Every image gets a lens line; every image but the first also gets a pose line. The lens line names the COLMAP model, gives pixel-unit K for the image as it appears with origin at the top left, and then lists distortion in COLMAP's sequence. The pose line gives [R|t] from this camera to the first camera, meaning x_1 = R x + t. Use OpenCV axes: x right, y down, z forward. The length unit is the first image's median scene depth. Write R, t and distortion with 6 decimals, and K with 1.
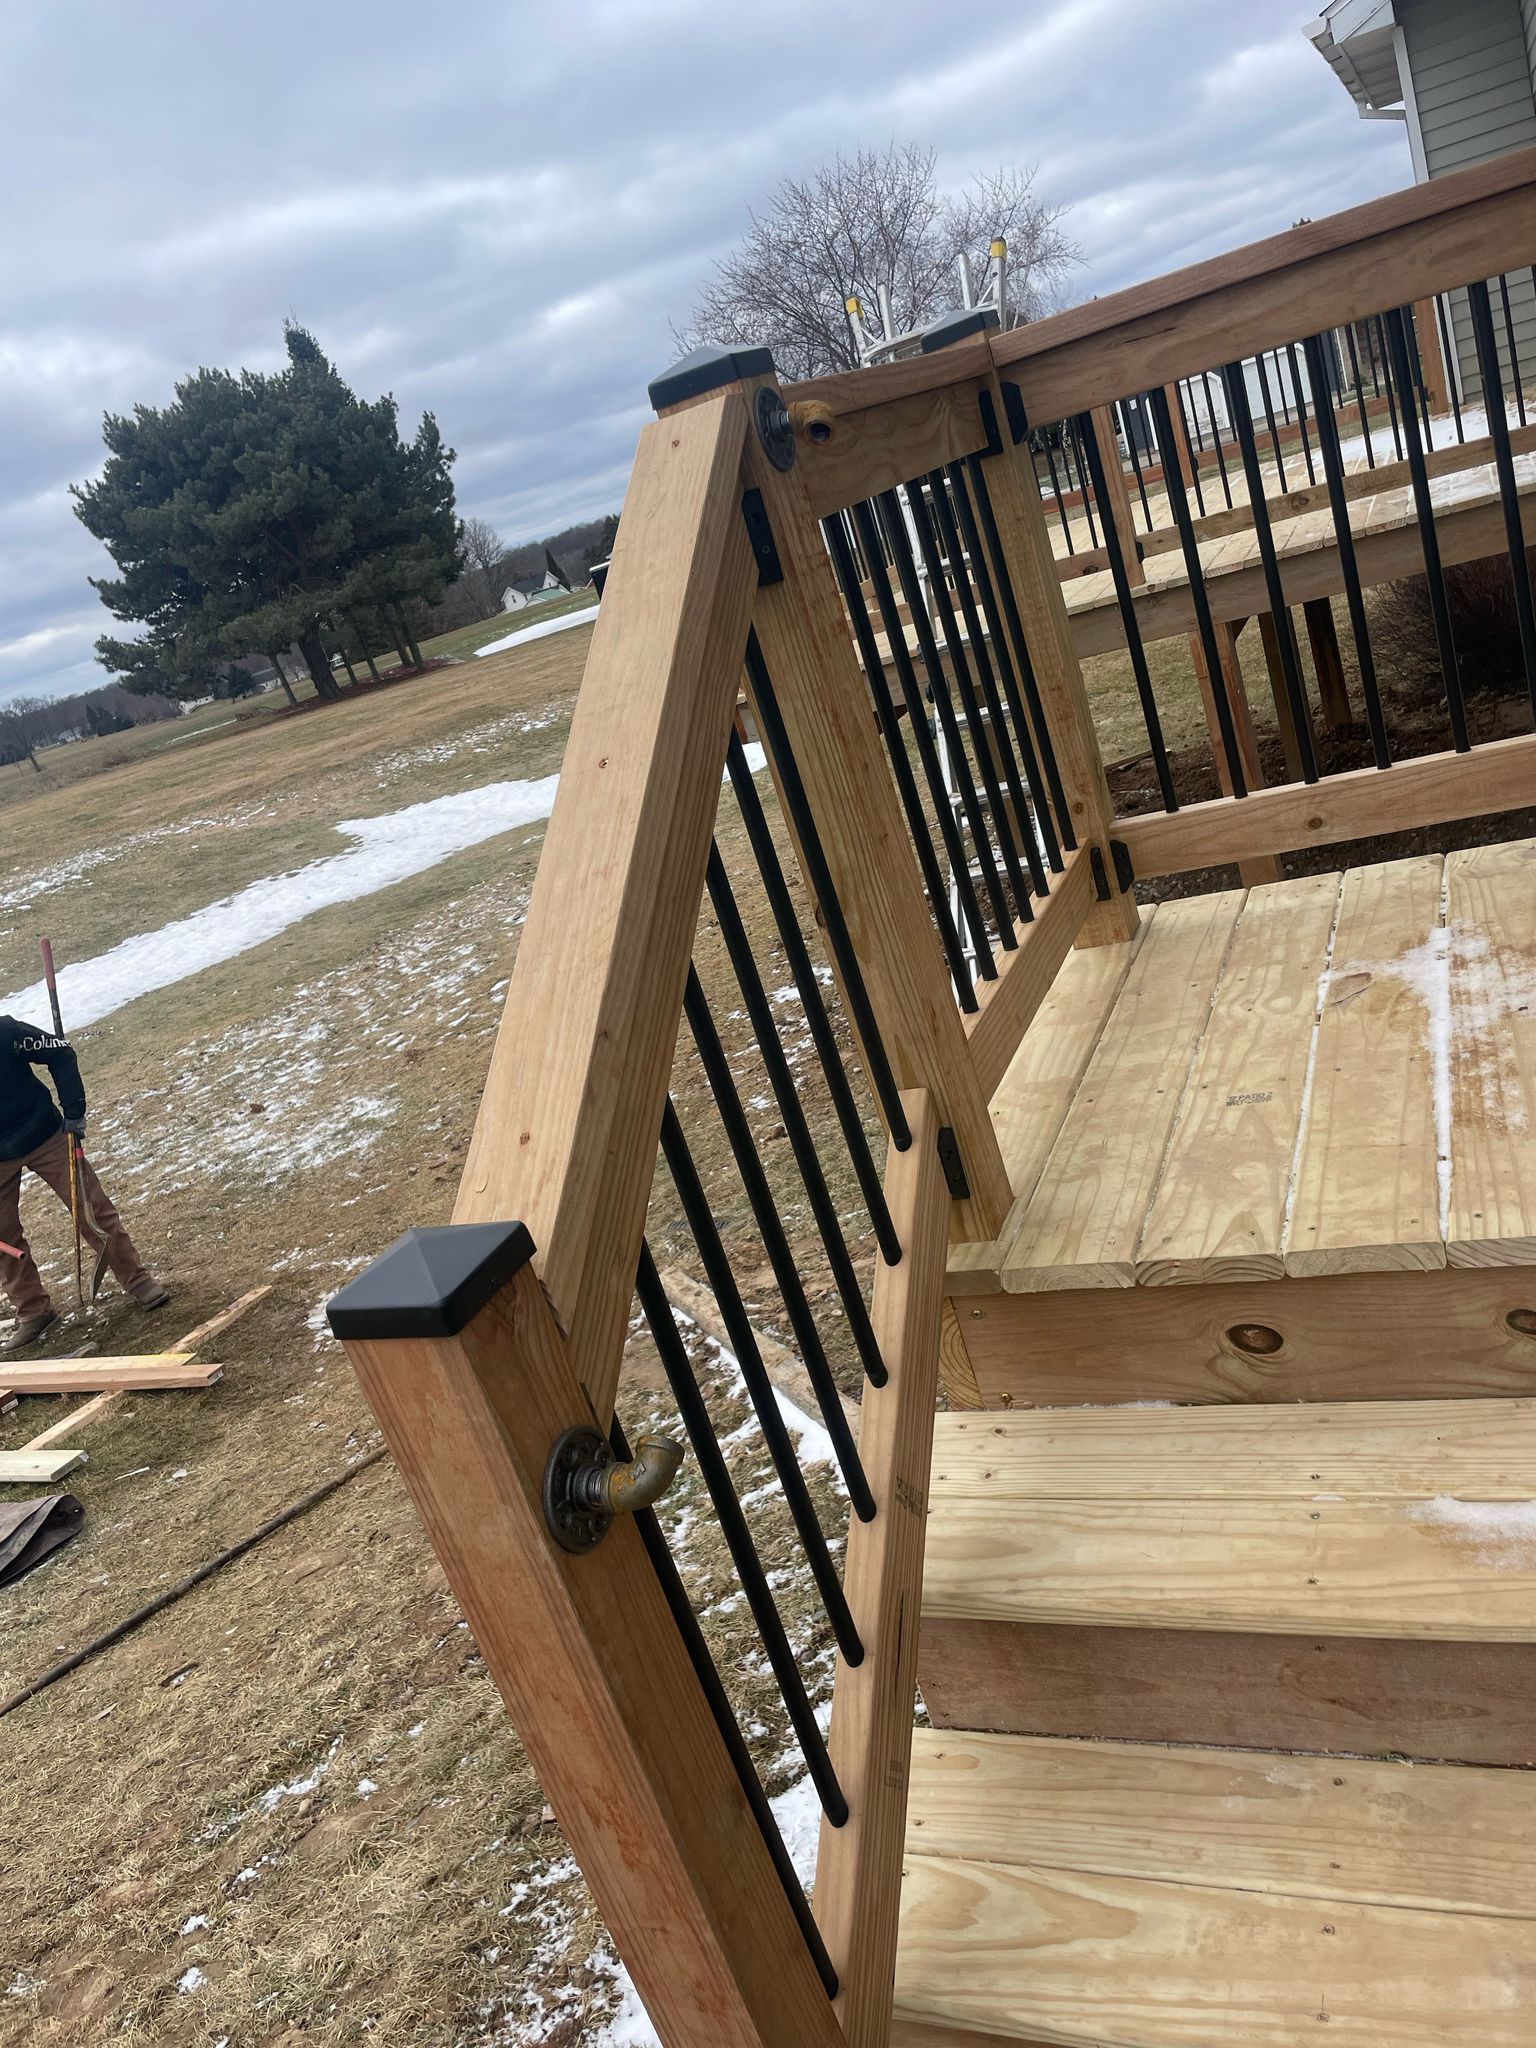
lens RADIAL K [[1555.8, 0, 773.8], [0, 1555.8, 1022.0], [0, 0, 1]] dist [0.035504, -0.012469]
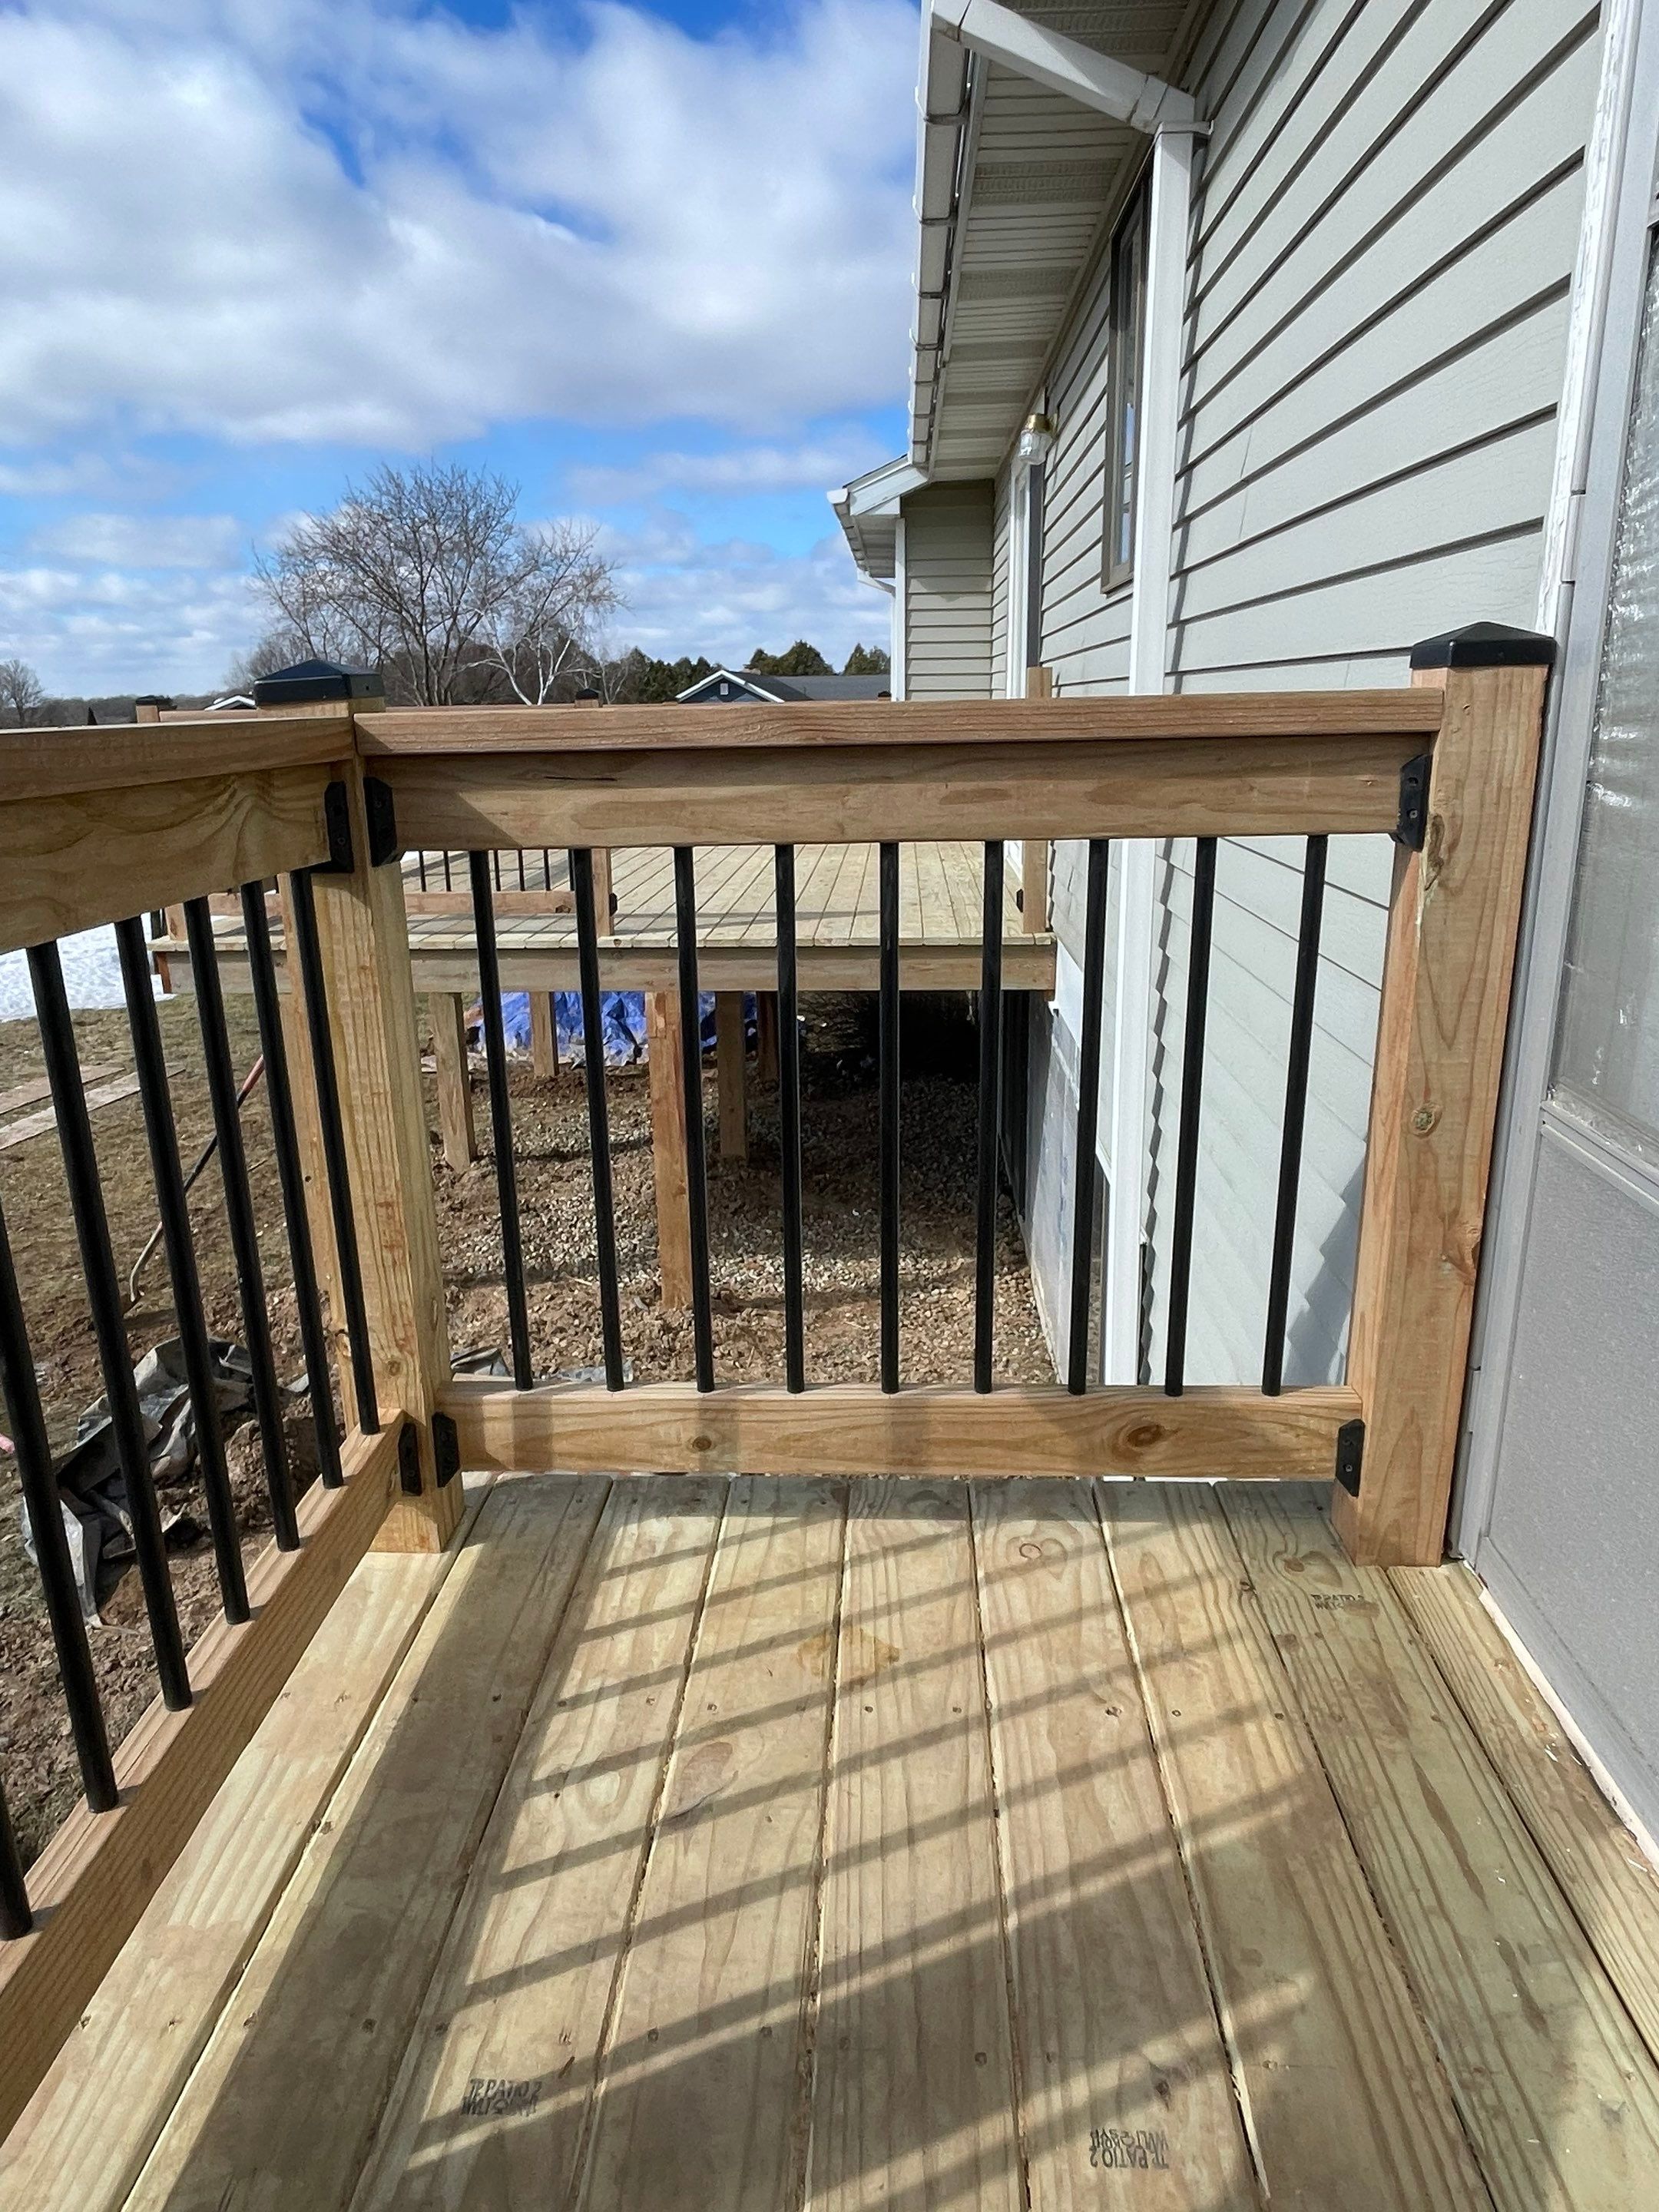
lens RADIAL K [[1381.0, 0, 824.7], [0, 1381.0, 1101.1], [0, 0, 1]] dist [-0.010893, 0.002690]
pose [[0.908340, 0.180166, 0.377436, 0.114597], [-0.139502, 0.981292, -0.132685, -0.196901], [-0.394281, 0.067870, 0.916481, 0.341561]]
